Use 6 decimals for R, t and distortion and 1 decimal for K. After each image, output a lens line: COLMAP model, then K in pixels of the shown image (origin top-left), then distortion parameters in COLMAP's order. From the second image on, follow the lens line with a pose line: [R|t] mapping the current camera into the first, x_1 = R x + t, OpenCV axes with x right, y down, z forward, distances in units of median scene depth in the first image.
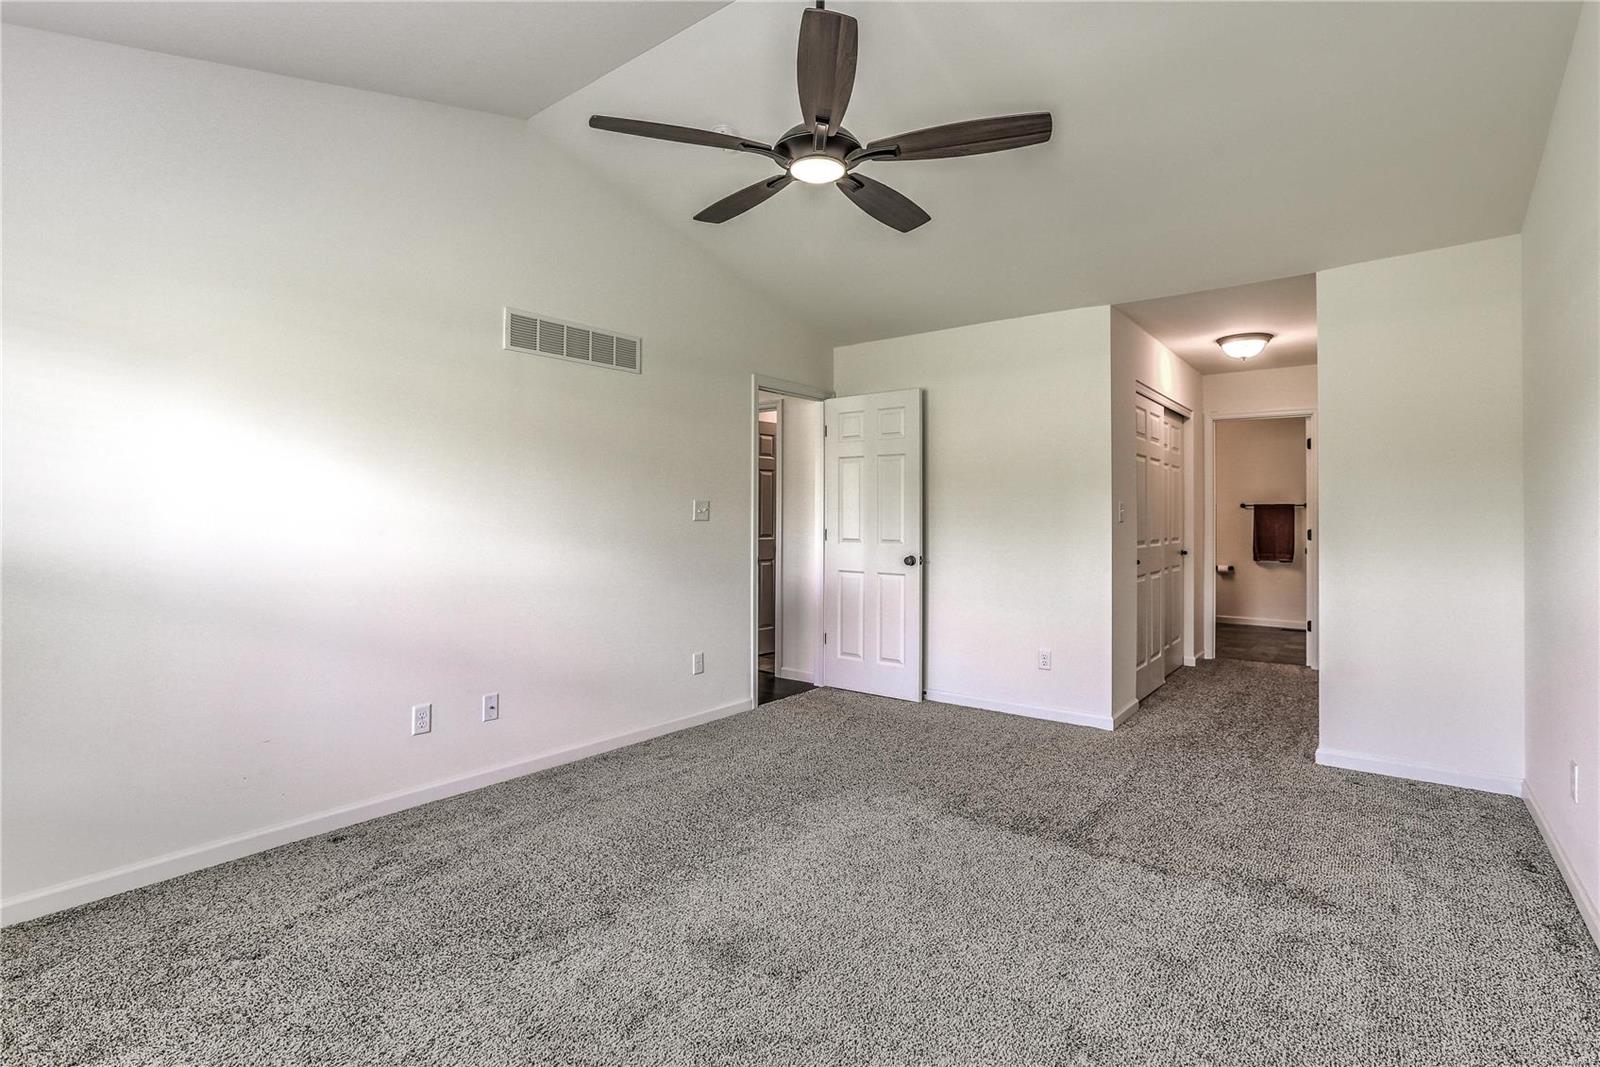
lens RADIAL K [[753.6, 0, 804.0], [0, 753.6, 527.2], [0, 0, 1]] dist [-0.024413, 0.016105]
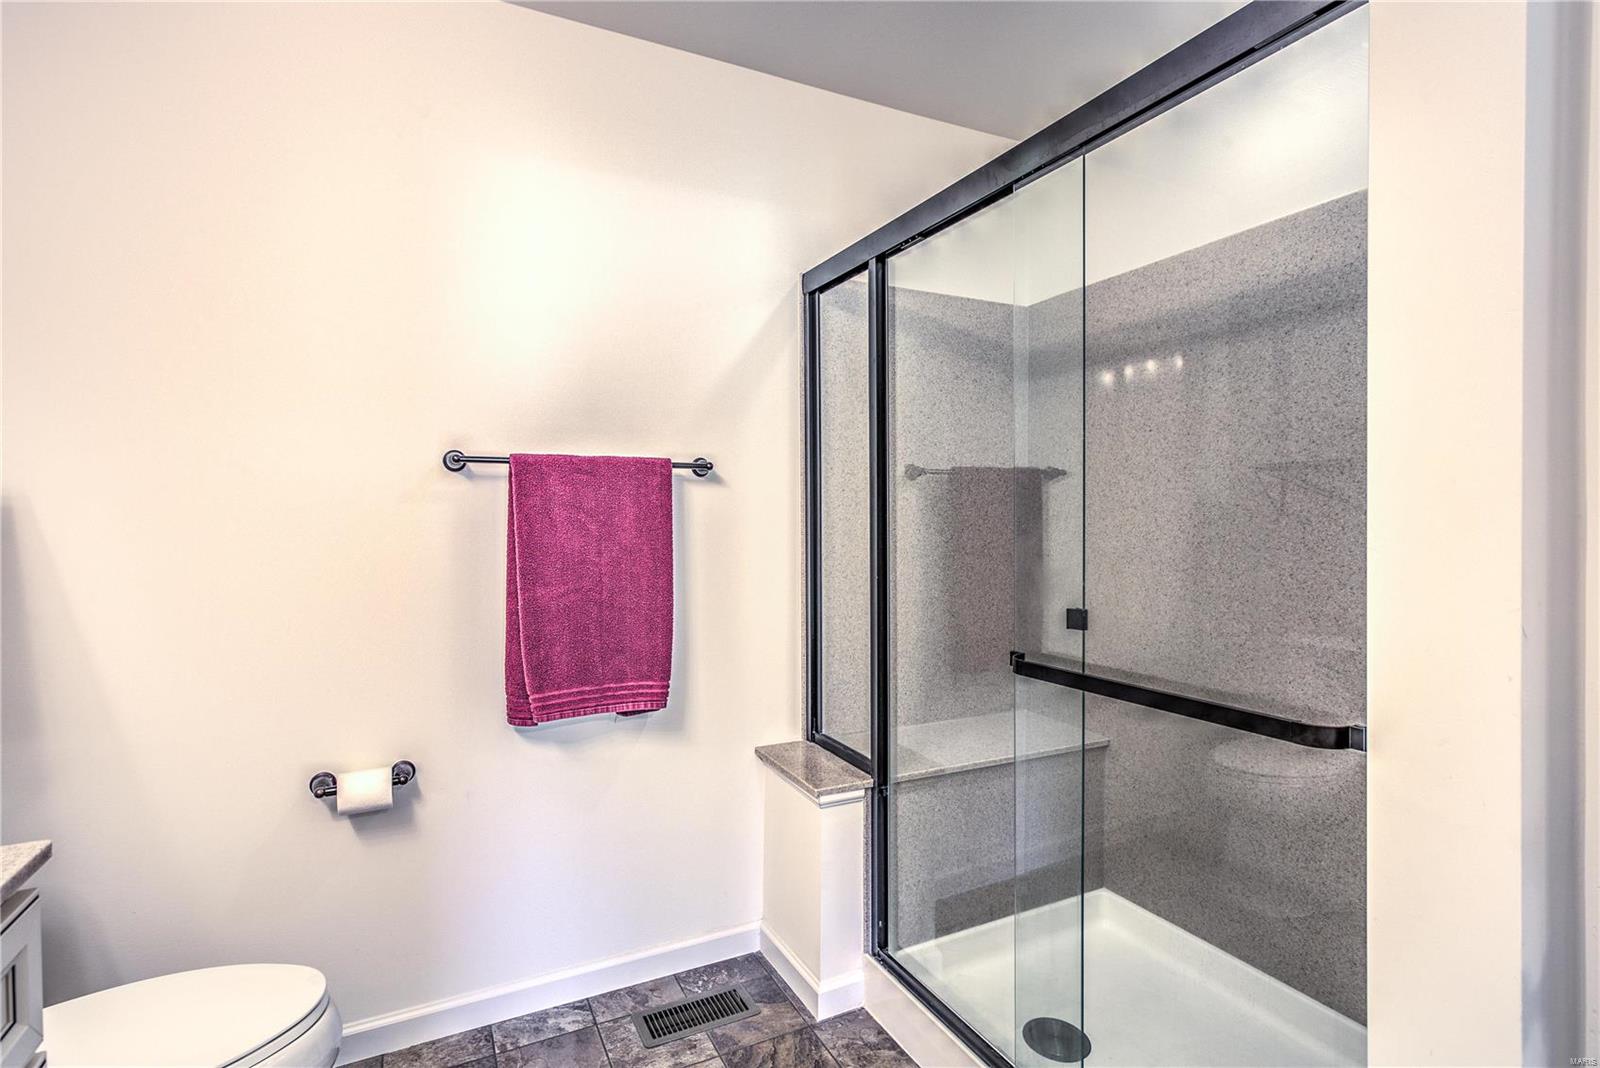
lens RADIAL K [[753.6, 0, 785.4], [0, 753.6, 536.3], [0, 0, 1]] dist [-0.024413, 0.016105]
pose [[0.413448, -0.011382, 0.910457, 0.456541], [0.008587, 0.999926, 0.008601, -0.008991], [-0.910487, 0.004262, 0.413515, 0.870169]]
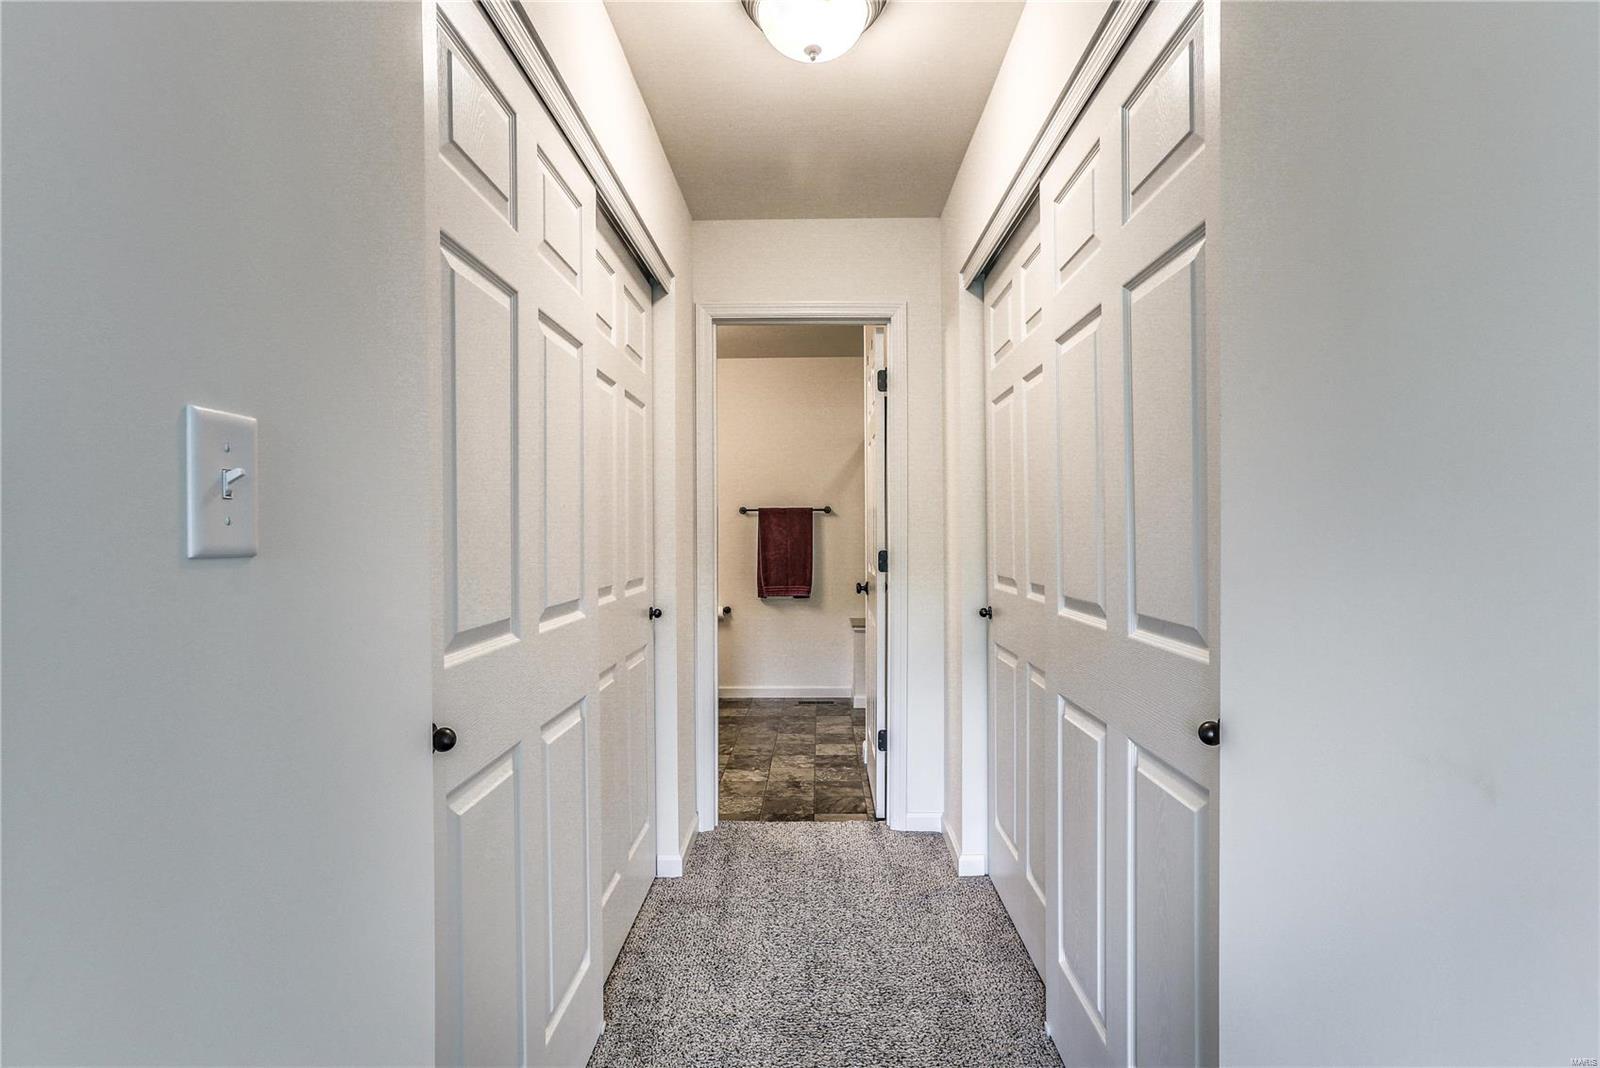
lens RADIAL K [[753.6, 0, 809.0], [0, 753.6, 529.3], [0, 0, 1]] dist [-0.024413, 0.016105]
pose [[0.786360, -0.000266, 0.617769, 0.248807], [0.009088, 0.999897, -0.011138, -0.005257], [-0.617702, 0.014373, 0.786281, 0.487322]]
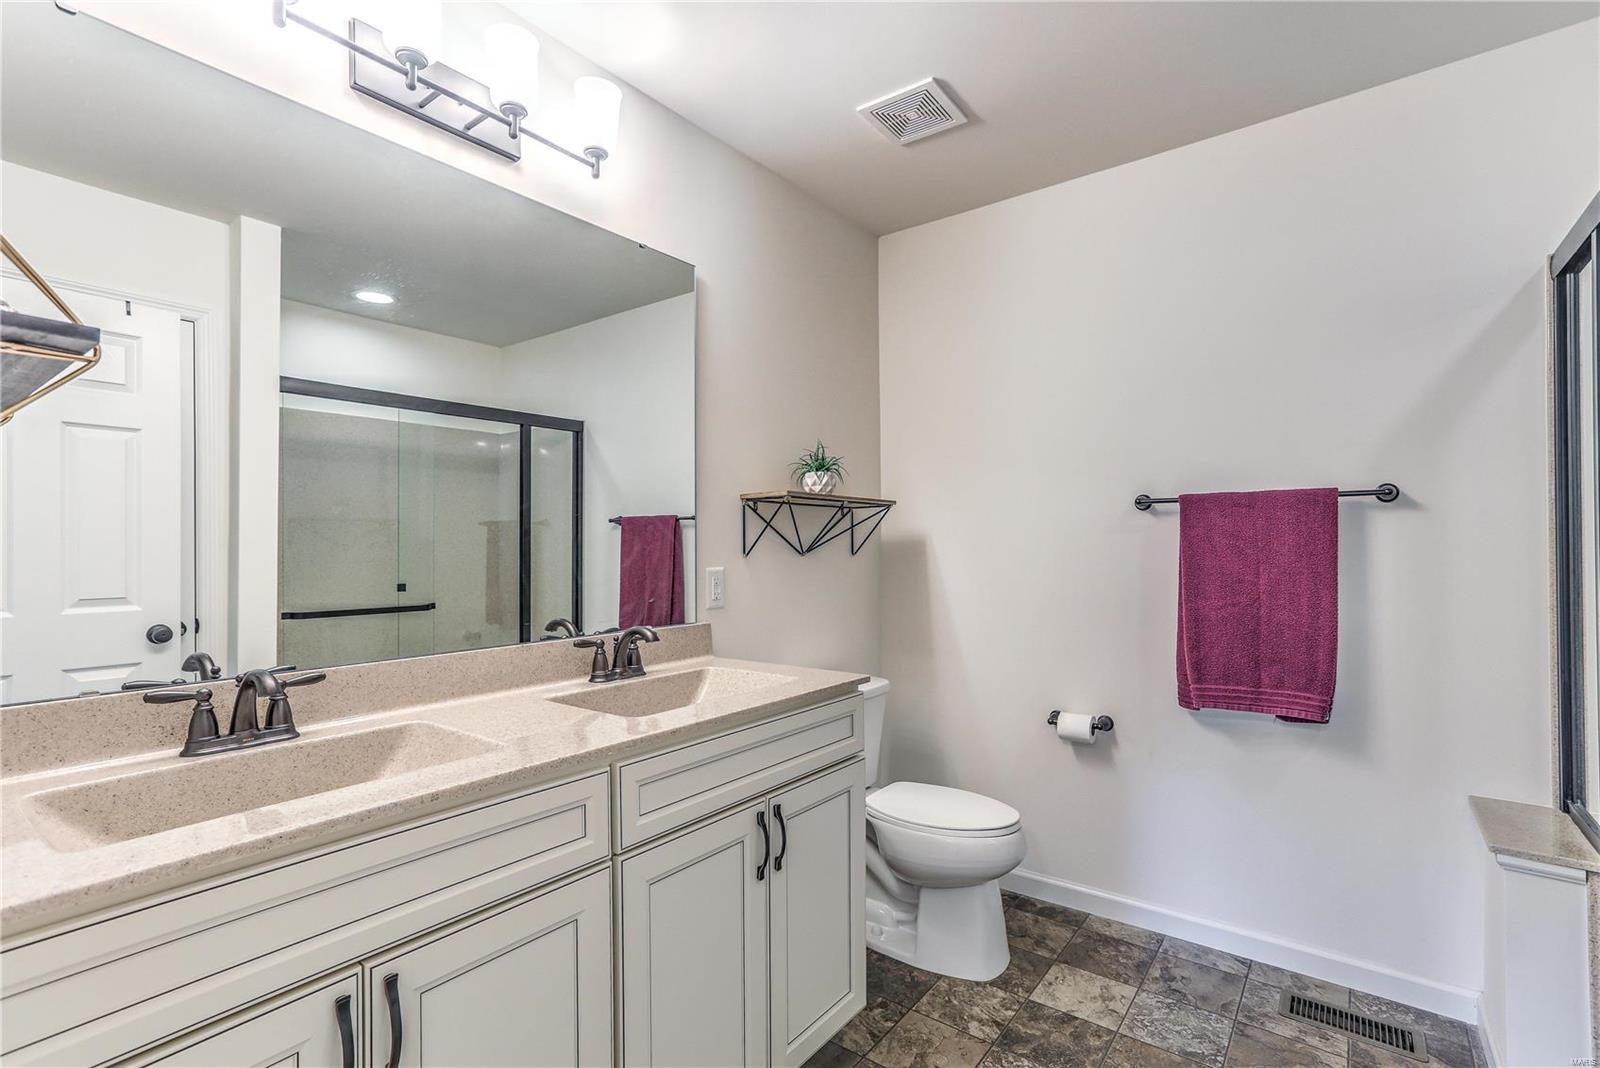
lens RADIAL K [[753.6, 0, 785.5], [0, 753.6, 540.5], [0, 0, 1]] dist [-0.024413, 0.016105]
pose [[0.999716, -0.002987, 0.023637, 0.467858], [0.003258, 0.999929, -0.011424, -0.011931], [-0.023601, 0.011498, 0.999655, 0.758004]]
